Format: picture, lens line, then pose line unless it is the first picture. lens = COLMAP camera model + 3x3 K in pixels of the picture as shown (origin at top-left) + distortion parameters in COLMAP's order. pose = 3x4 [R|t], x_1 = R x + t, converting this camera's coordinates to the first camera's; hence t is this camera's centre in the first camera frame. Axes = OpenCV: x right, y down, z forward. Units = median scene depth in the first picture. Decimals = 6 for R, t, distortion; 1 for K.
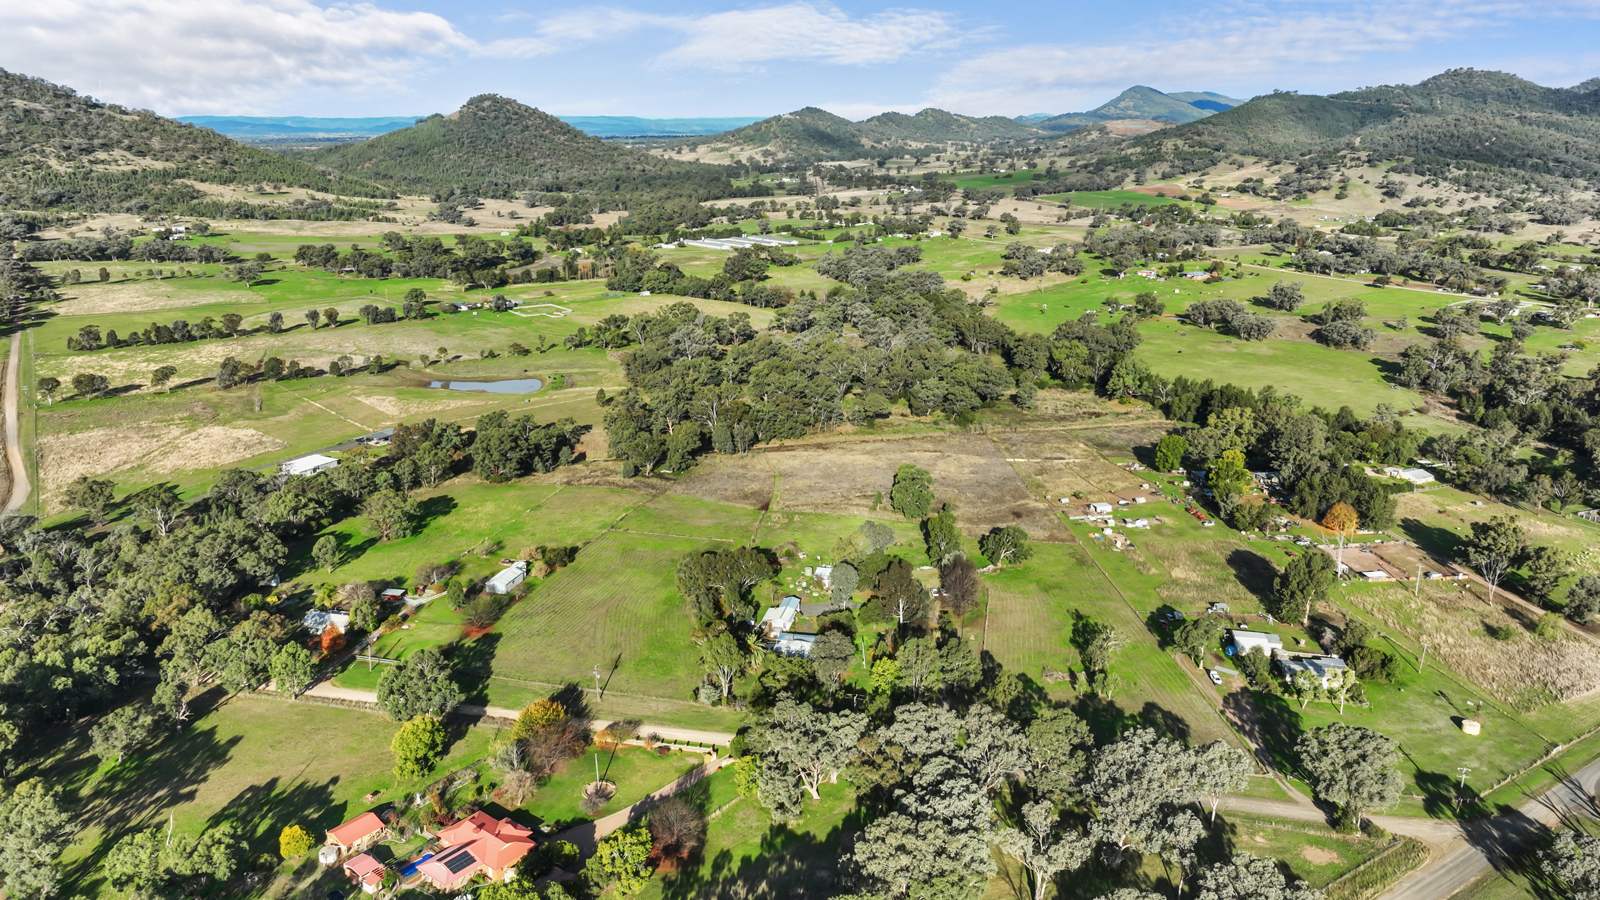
lens RADIAL K [[1125.9, 0, 809.8], [0, 1125.9, 448.4], [0, 0, 1]] dist [0.001519, 0.008449]
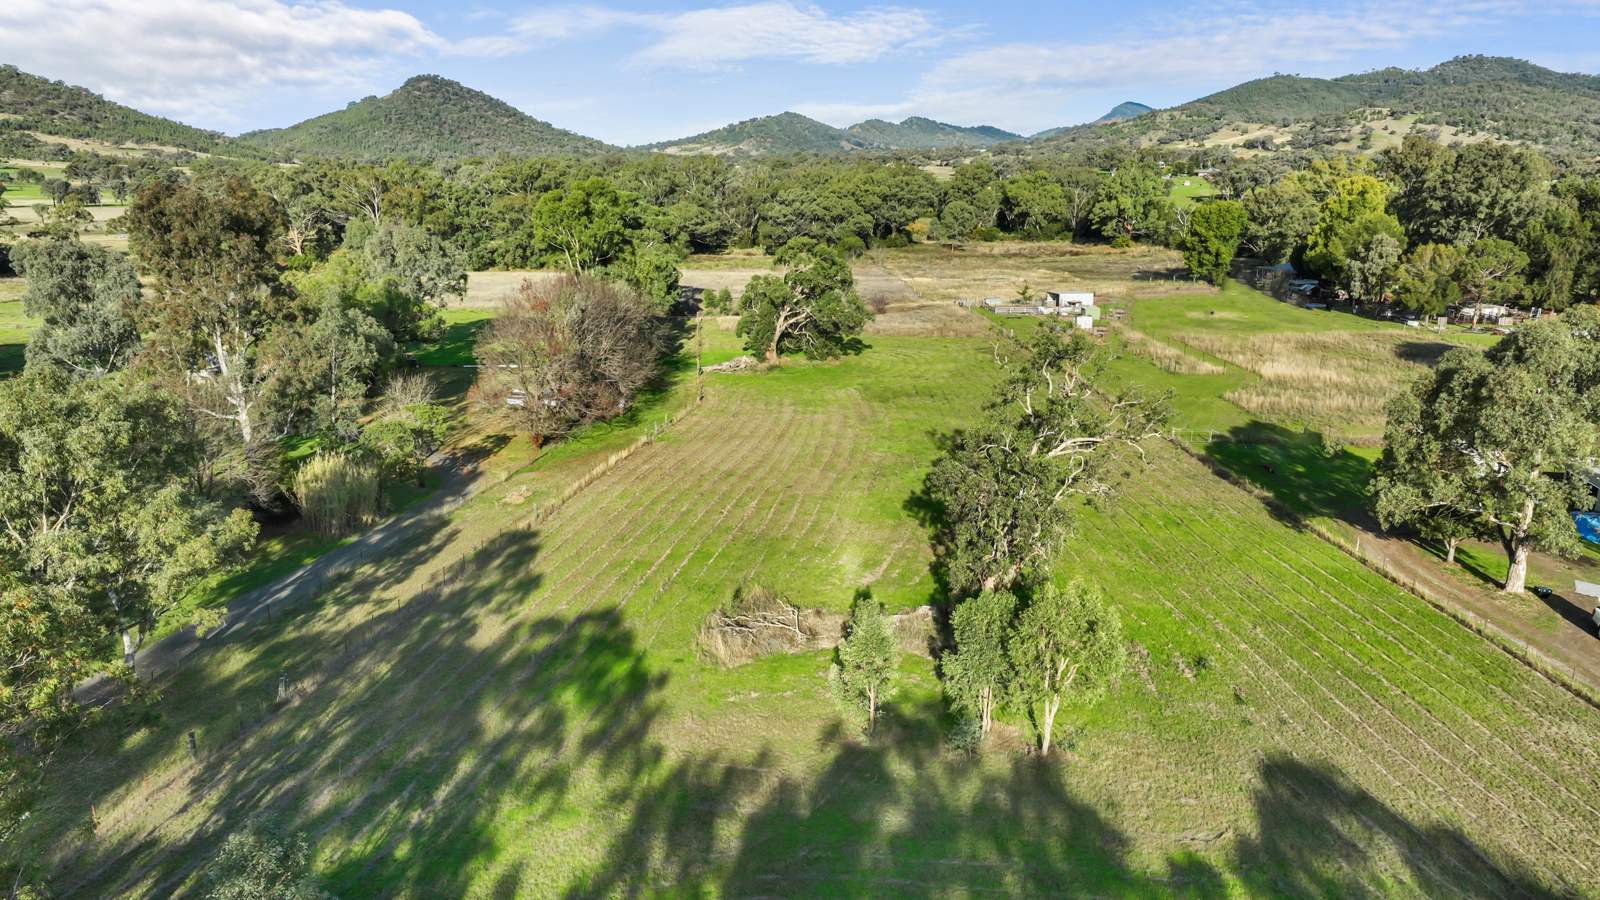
lens RADIAL K [[1125.9, 0, 809.8], [0, 1125.9, 448.4], [0, 0, 1]] dist [0.001519, 0.008449]
pose [[0.999975, -0.005833, 0.004023, 0.037703], [0.005938, 0.999628, -0.026625, 0.030180], [-0.003866, 0.026649, 0.999637, 0.136814]]
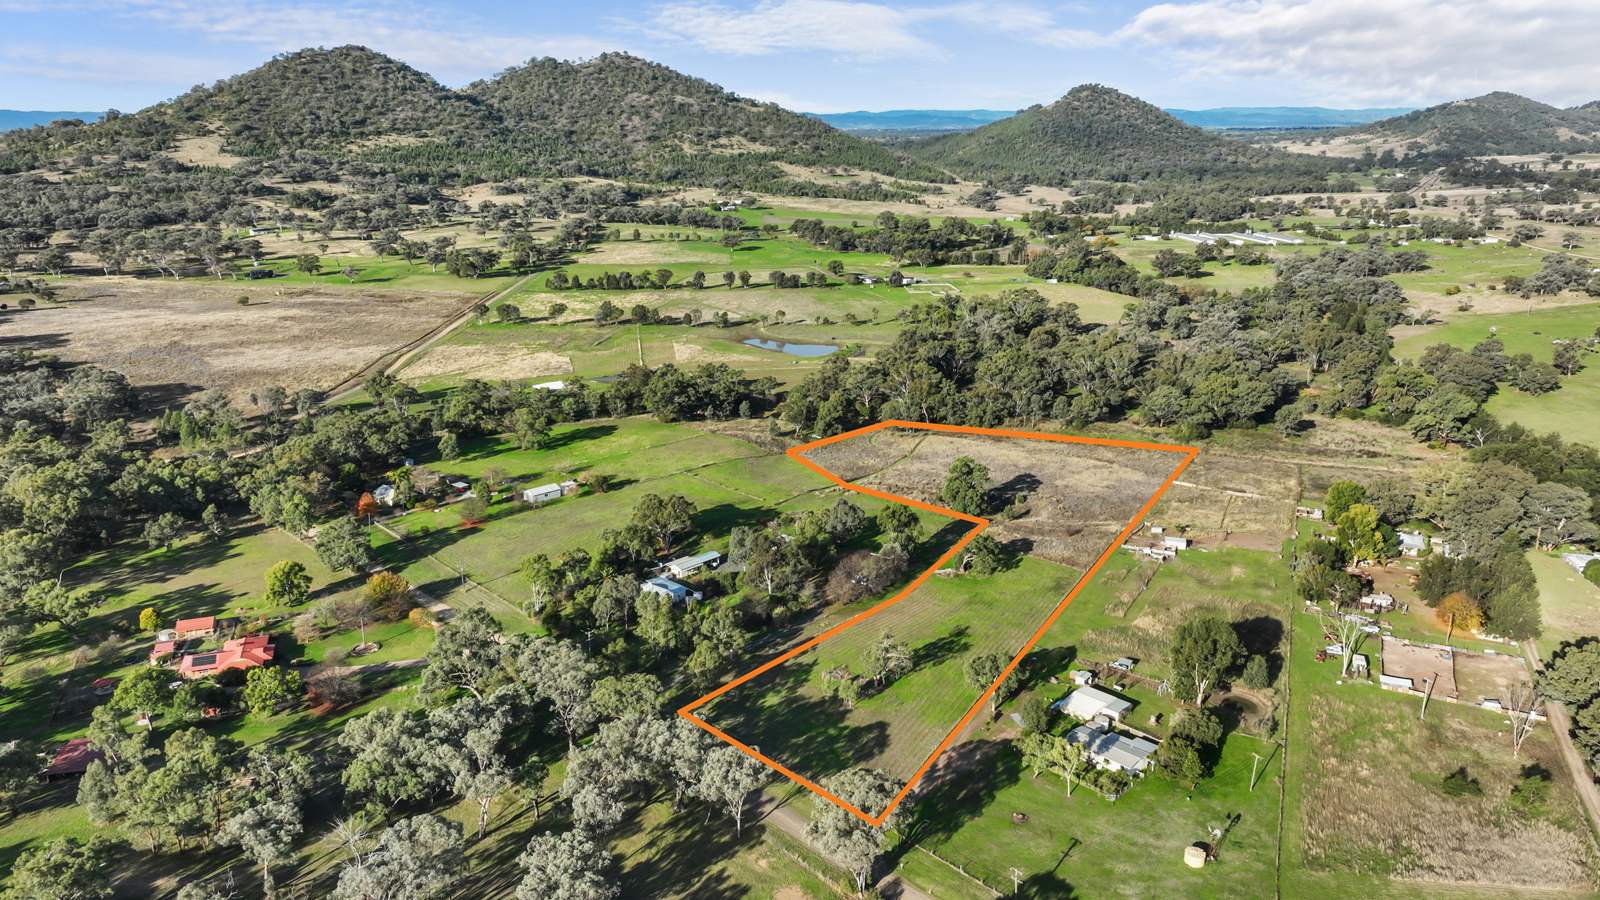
lens RADIAL K [[1125.9, 0, 809.8], [0, 1125.9, 448.4], [0, 0, 1]] dist [0.001519, 0.008449]
pose [[0.846336, 0.147581, -0.511796, 0.110743], [-0.144331, 0.988443, 0.046352, -0.004328], [0.512722, 0.034638, 0.857856, 0.028300]]
